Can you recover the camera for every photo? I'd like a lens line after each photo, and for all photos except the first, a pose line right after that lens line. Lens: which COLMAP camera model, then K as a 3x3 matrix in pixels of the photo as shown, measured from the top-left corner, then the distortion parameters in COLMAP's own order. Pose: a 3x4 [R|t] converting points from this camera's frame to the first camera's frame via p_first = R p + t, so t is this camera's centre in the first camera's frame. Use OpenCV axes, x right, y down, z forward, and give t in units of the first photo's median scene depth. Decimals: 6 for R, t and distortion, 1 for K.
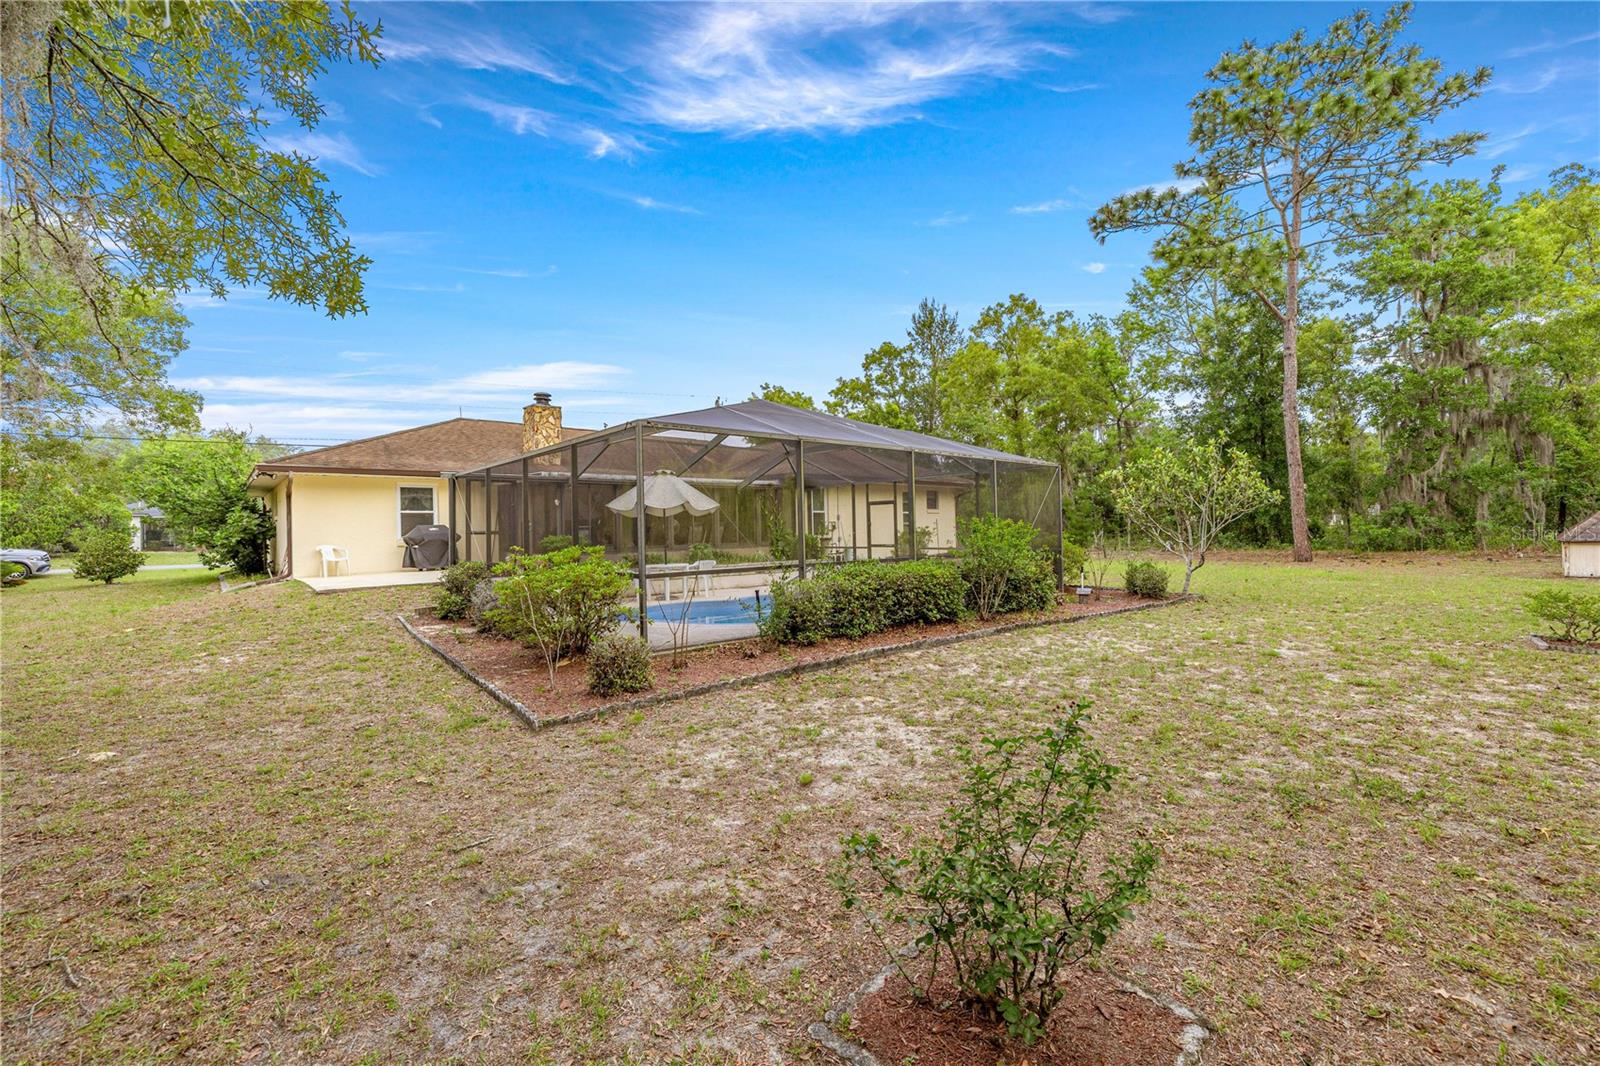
lens RADIAL K [[683.4, 0, 795.0], [0, 683.4, 525.5], [0, 0, 1]] dist [0.000128, 0.000206]
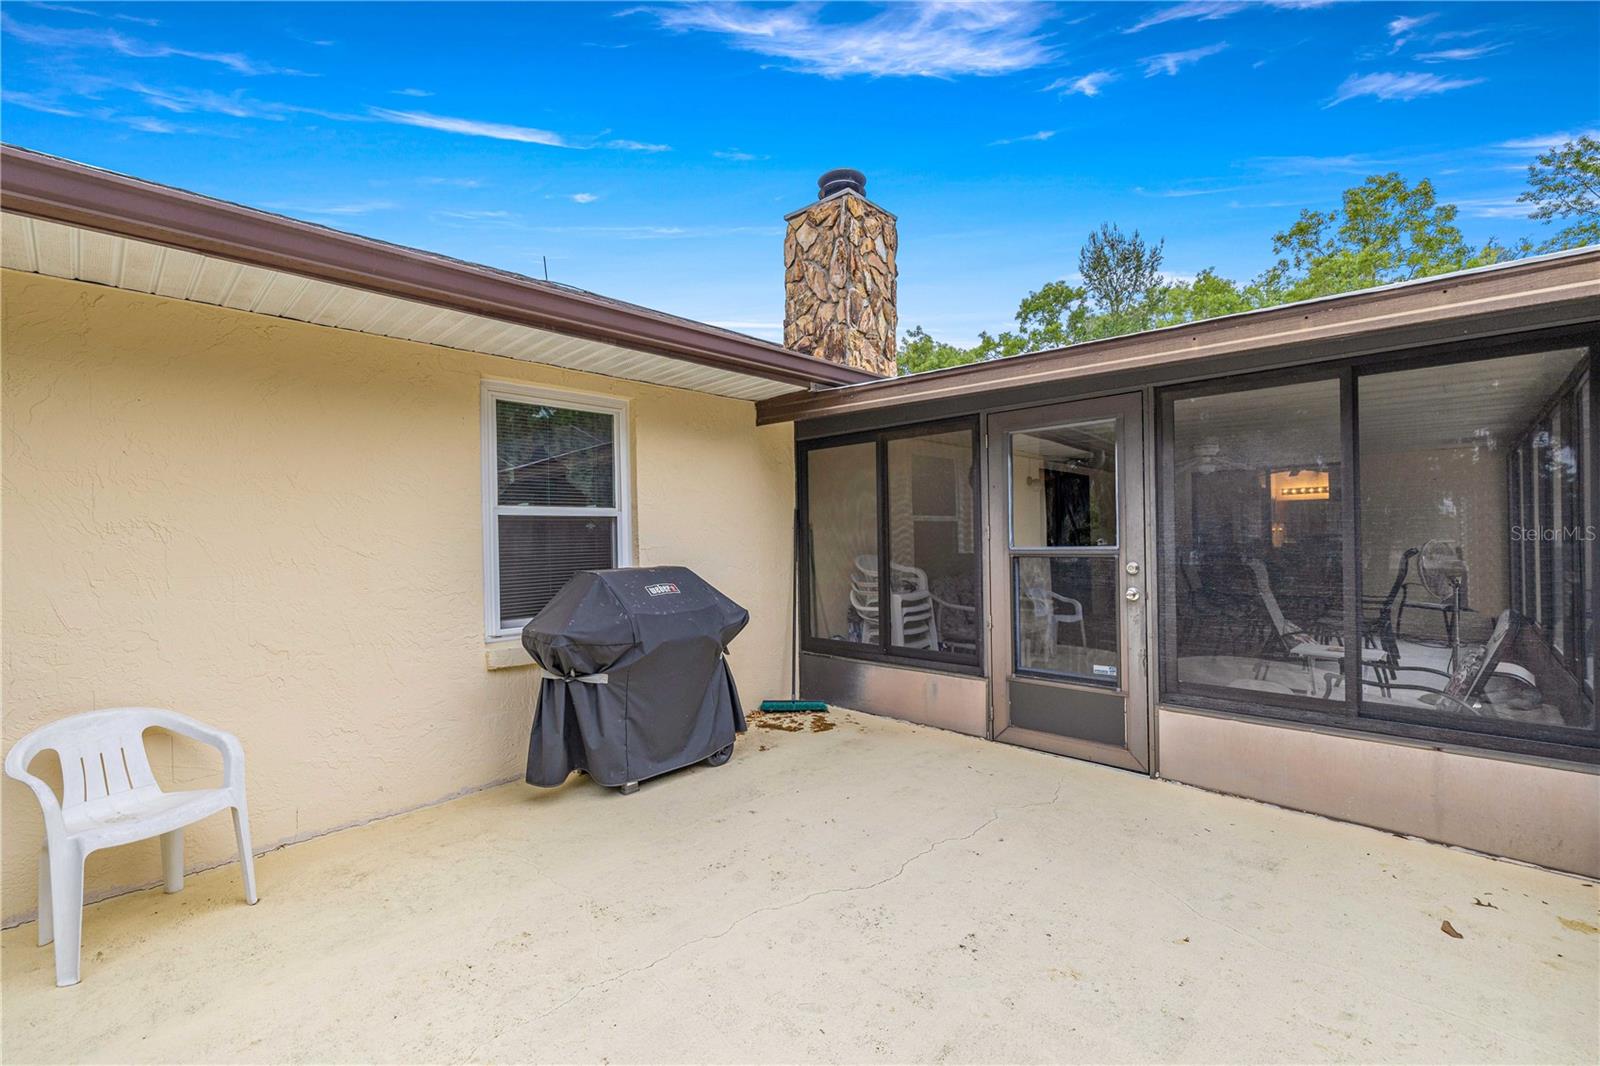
lens RADIAL K [[674.9, 0, 797.3], [0, 674.9, 544.6], [0, 0, 1]] dist [0.000366, -0.000236]
pose [[0.994691, 0.001770, 0.102888, -0.220825], [-0.003773, 0.999807, 0.019275, -0.006077], [-0.102834, -0.019561, 0.994506, 0.339372]]
